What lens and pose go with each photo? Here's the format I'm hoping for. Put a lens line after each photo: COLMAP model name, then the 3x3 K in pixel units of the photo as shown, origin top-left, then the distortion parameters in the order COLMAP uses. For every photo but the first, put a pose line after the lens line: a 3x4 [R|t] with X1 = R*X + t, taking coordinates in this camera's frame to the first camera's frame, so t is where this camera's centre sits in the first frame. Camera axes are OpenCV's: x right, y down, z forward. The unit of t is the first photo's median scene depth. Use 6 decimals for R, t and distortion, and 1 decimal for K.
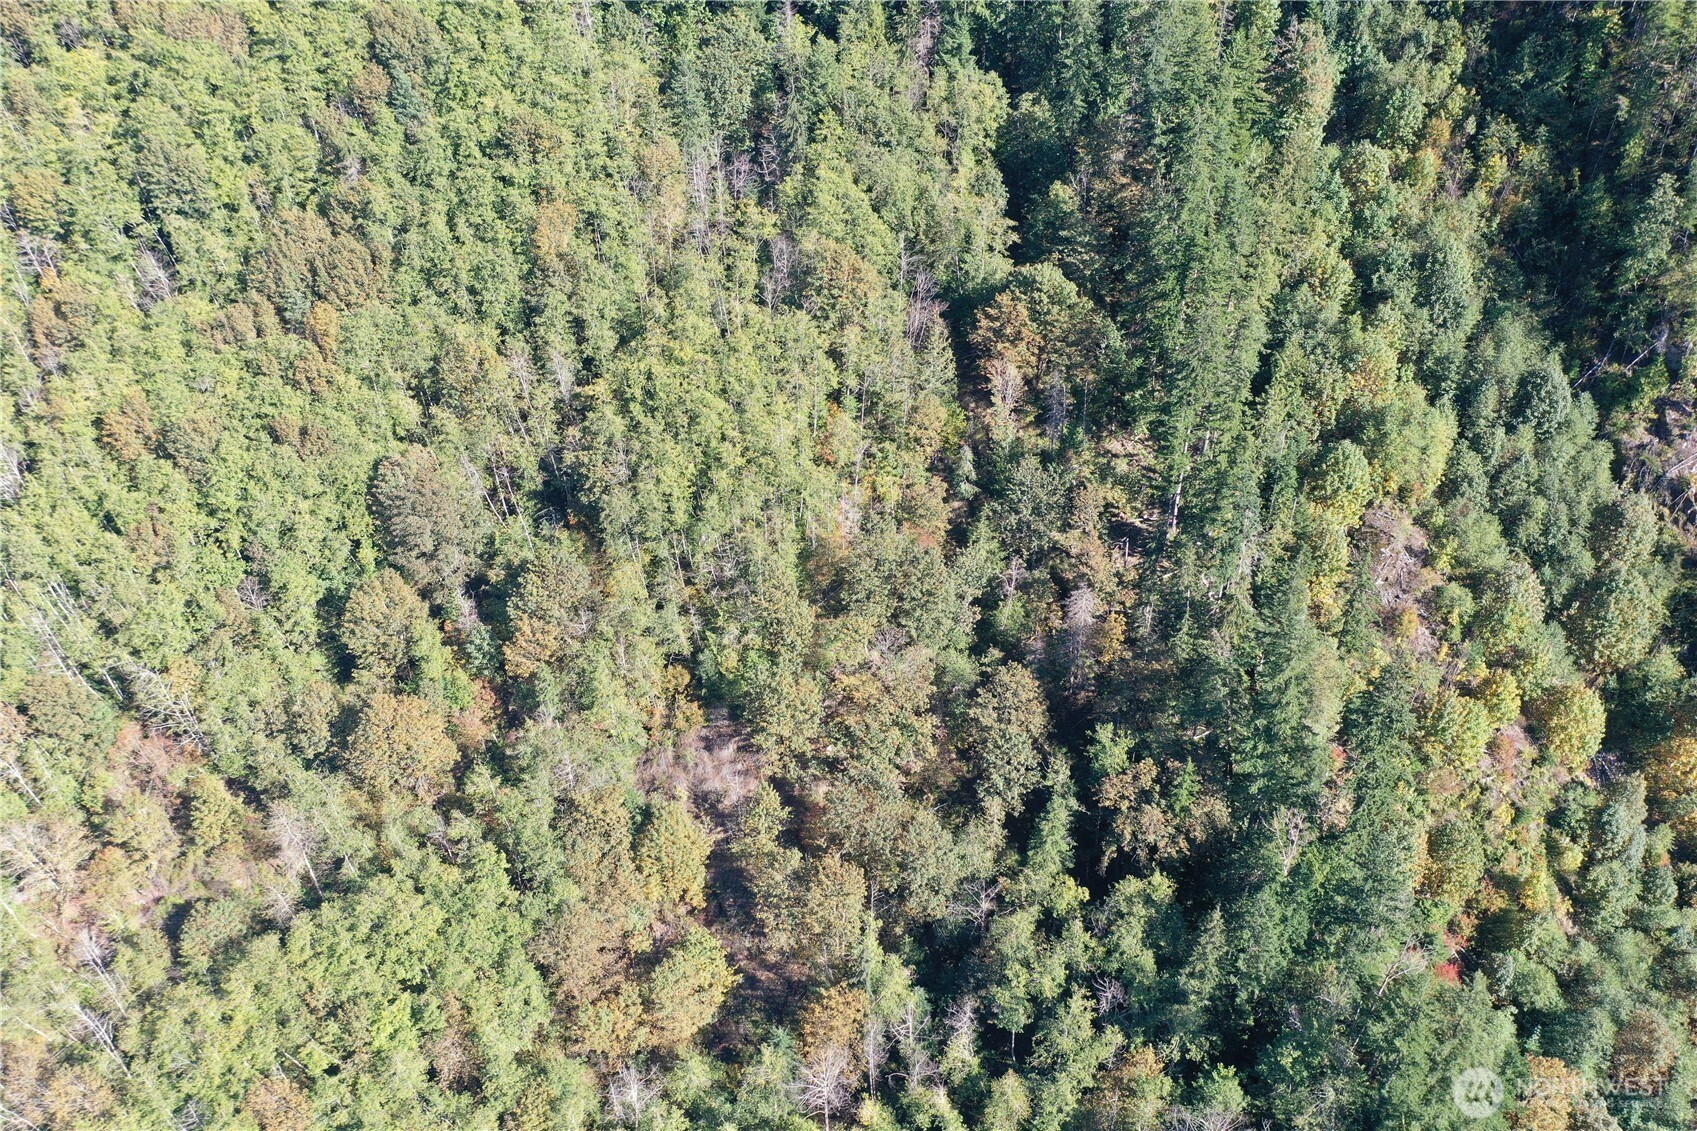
lens RADIAL K [[1354.6, 0, 848.5], [0, 1354.6, 563.4], [0, 0, 1]] dist [0.016963, 0.006171]
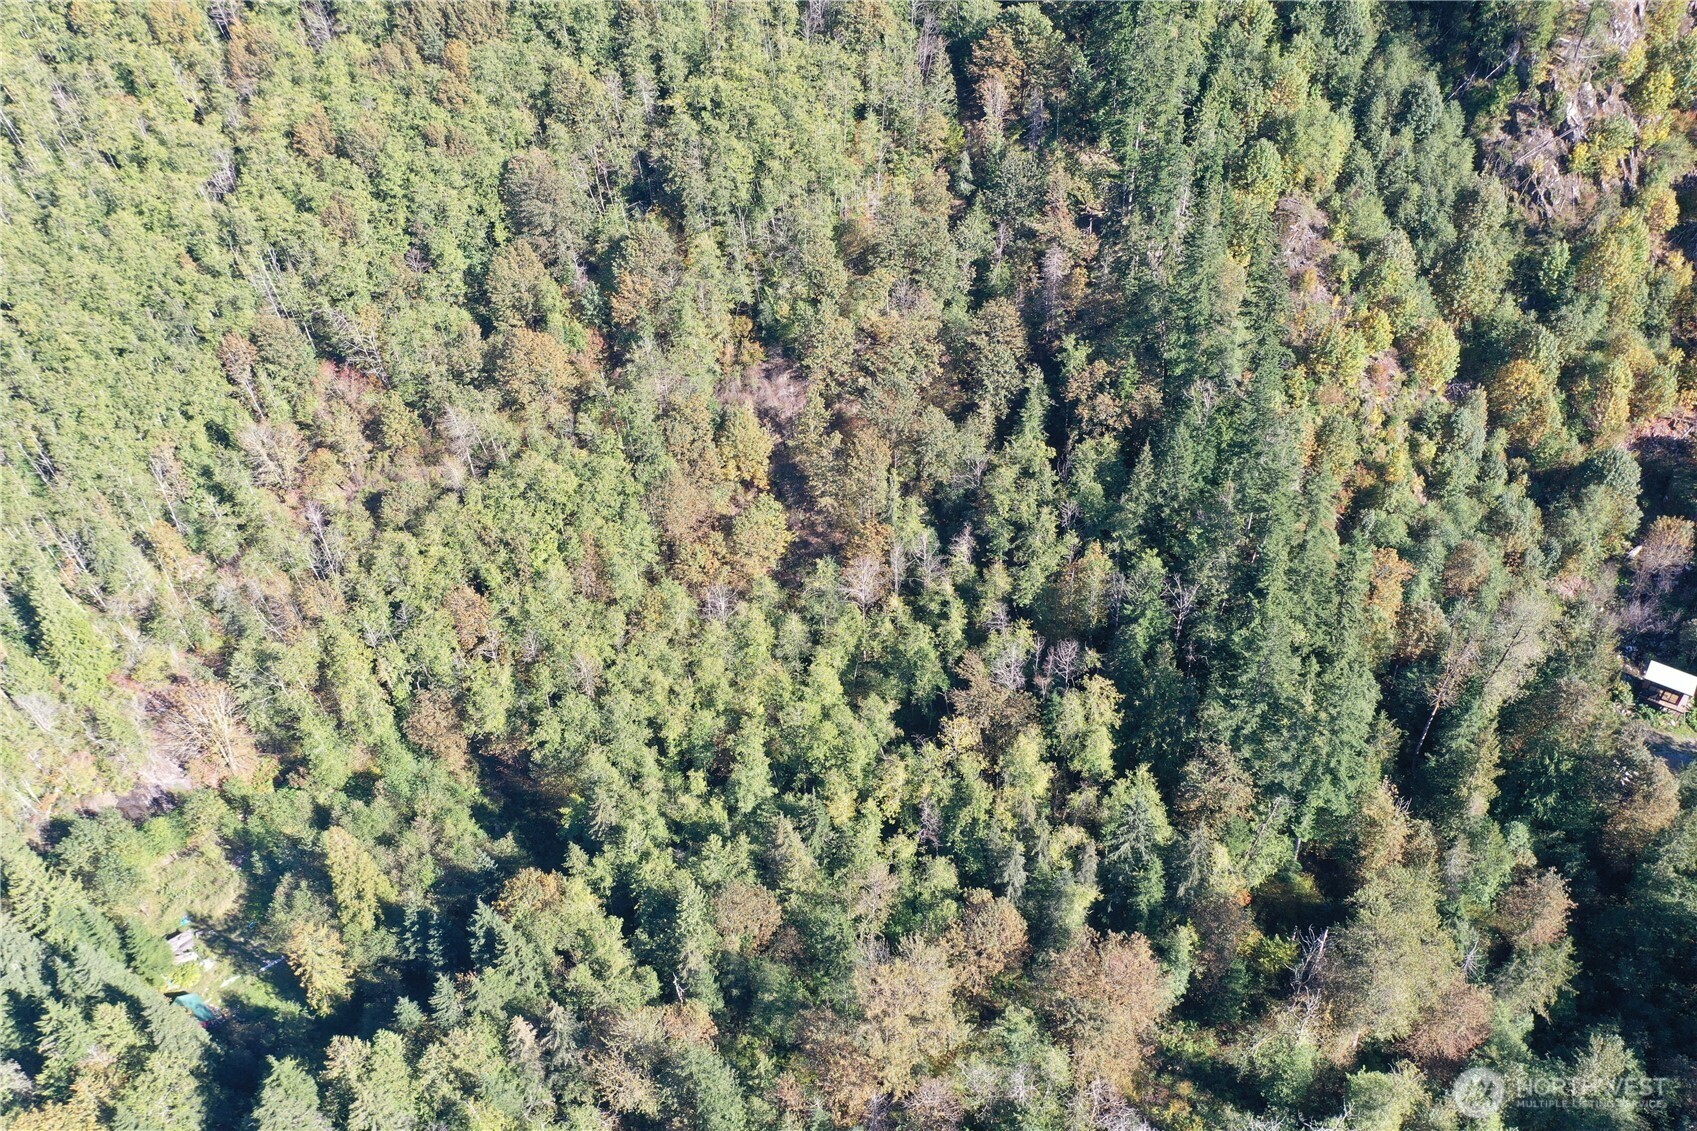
lens RADIAL K [[1354.6, 0, 849.4], [0, 1354.6, 567.6], [0, 0, 1]] dist [0.016963, 0.006171]
pose [[0.999915, -0.011809, -0.005589, -0.019579], [0.012135, 0.997977, 0.062402, 0.236050], [0.004841, -0.062464, 0.998035, -0.310461]]
